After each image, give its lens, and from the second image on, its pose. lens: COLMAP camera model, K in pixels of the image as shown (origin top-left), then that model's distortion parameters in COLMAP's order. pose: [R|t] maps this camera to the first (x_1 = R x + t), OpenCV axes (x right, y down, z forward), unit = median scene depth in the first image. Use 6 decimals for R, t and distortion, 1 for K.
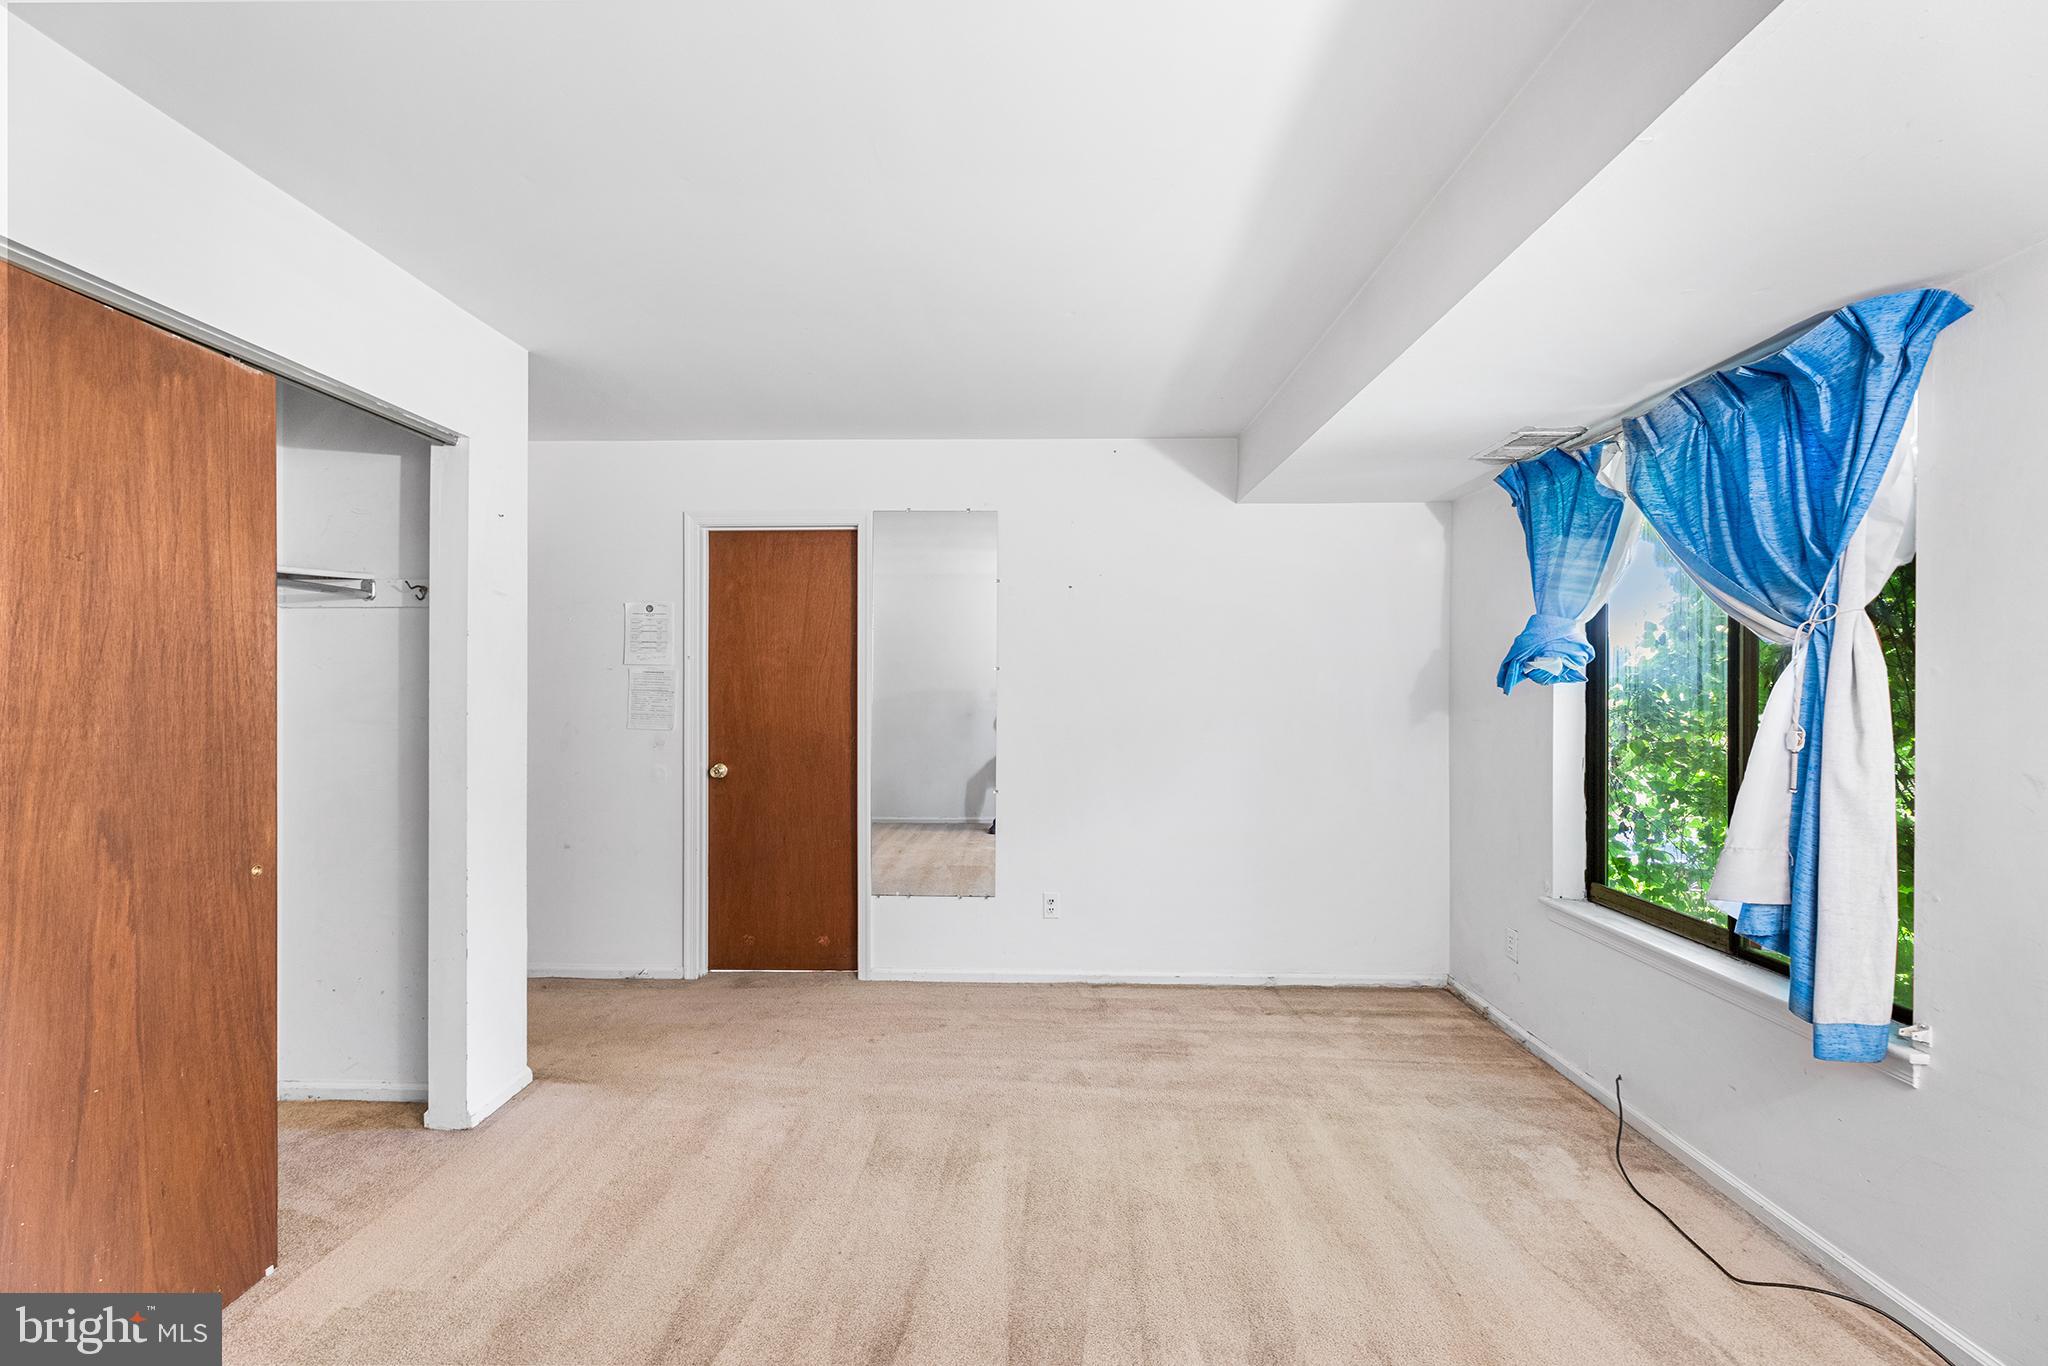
lens RADIAL K [[821.1, 0, 1024.8], [0, 821.1, 682.6], [0, 0, 1]] dist [-0.001515, 0.000242]
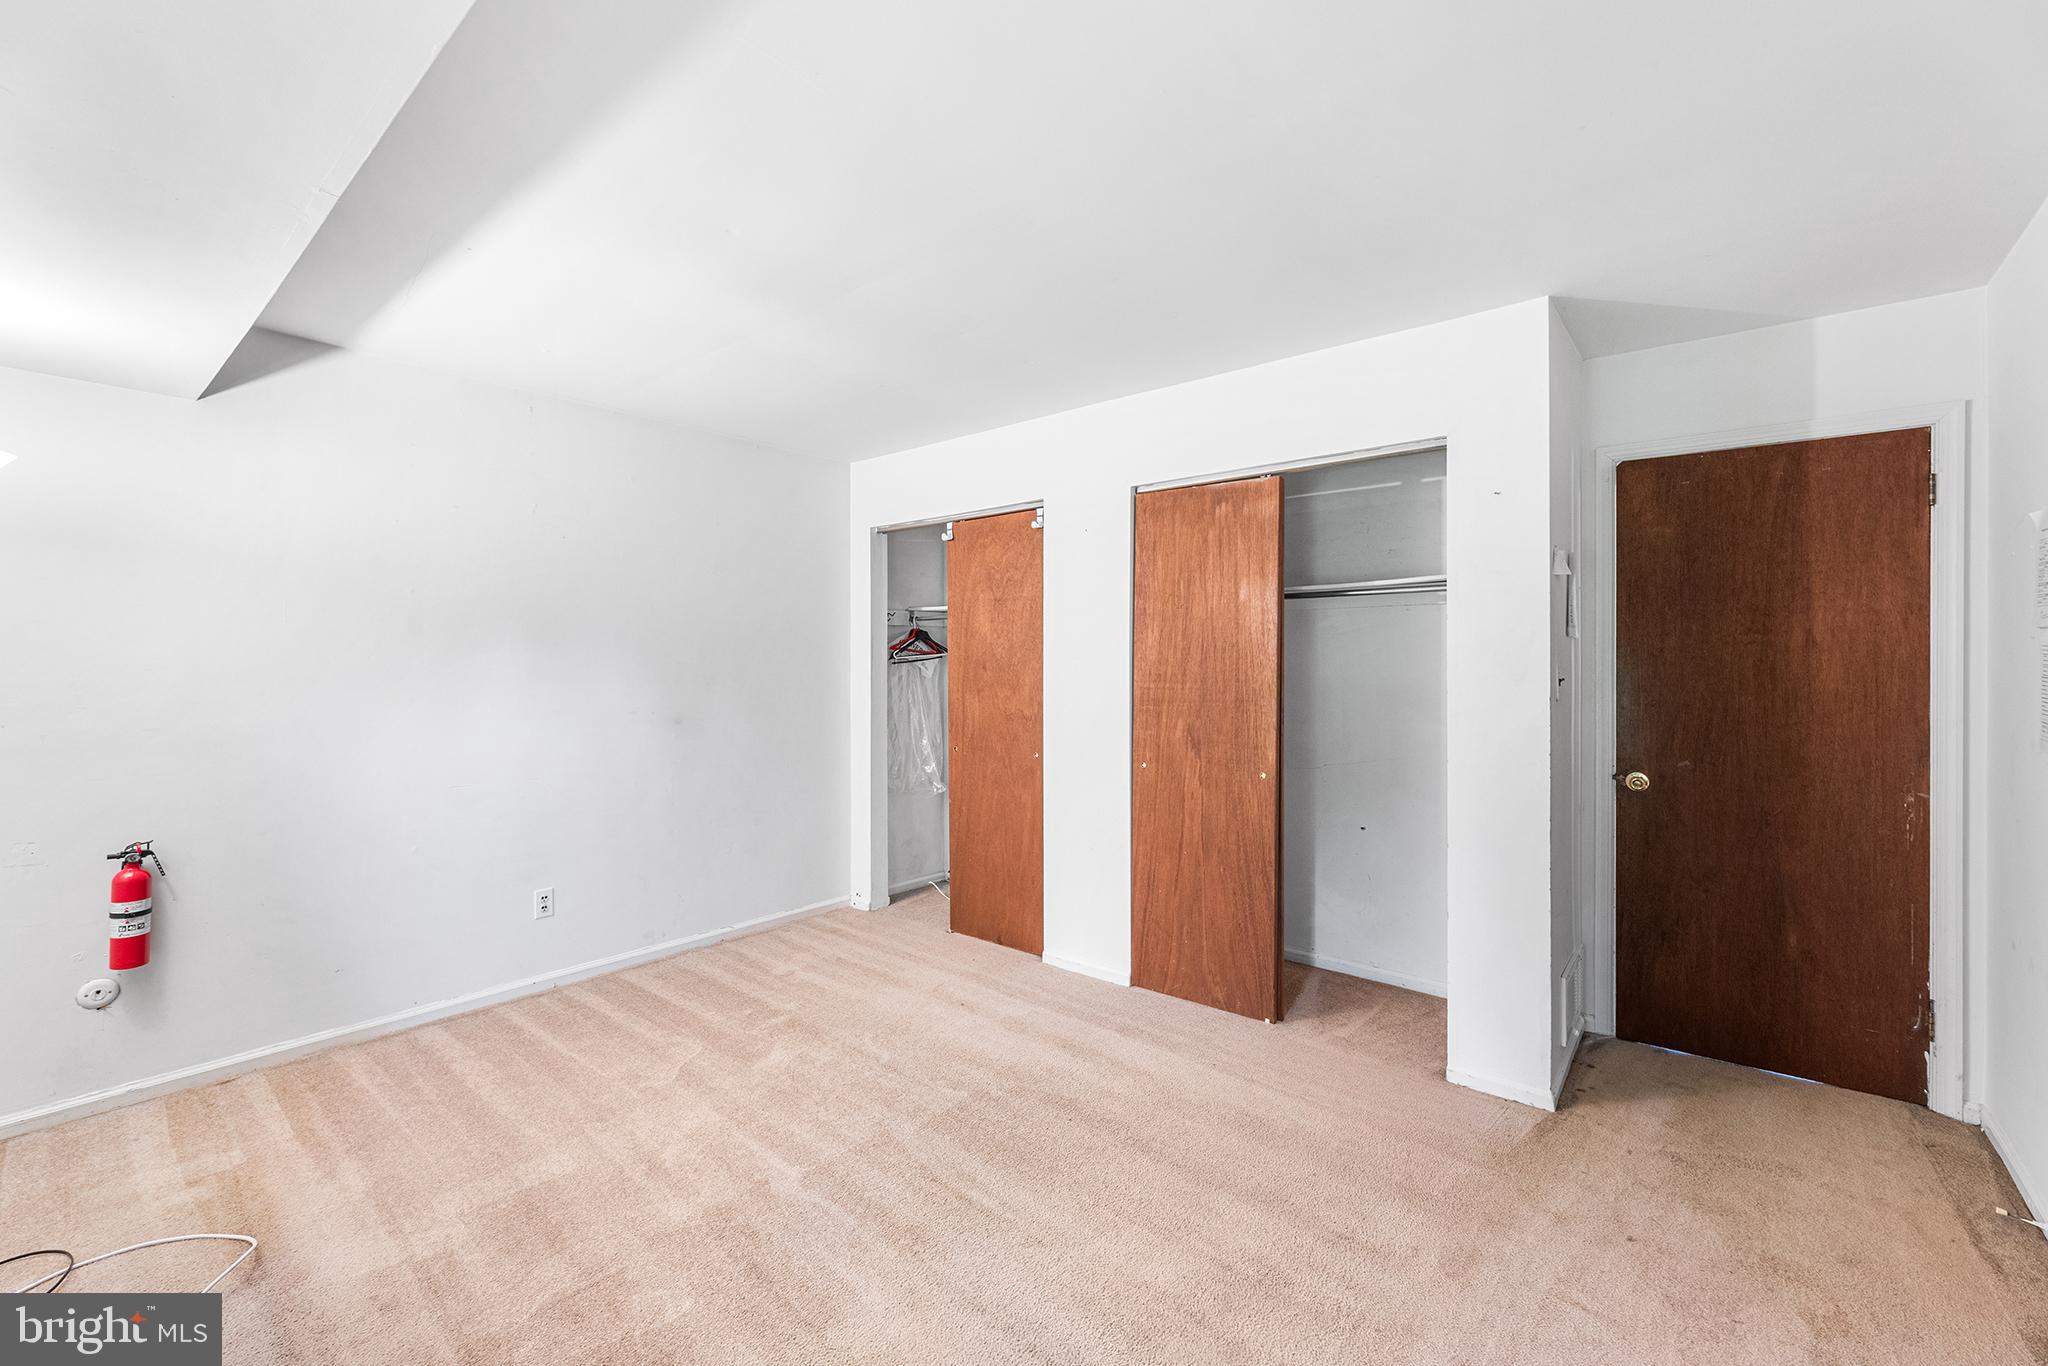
lens RADIAL K [[821.1, 0, 1028.5], [0, 821.1, 681.3], [0, 0, 1]] dist [-0.001515, 0.000242]
pose [[-0.620093, -0.002799, -0.784524, 0.793057], [-0.008372, 0.999960, 0.003050, 0.040974], [0.784484, 0.008459, -0.620091, 1.940882]]
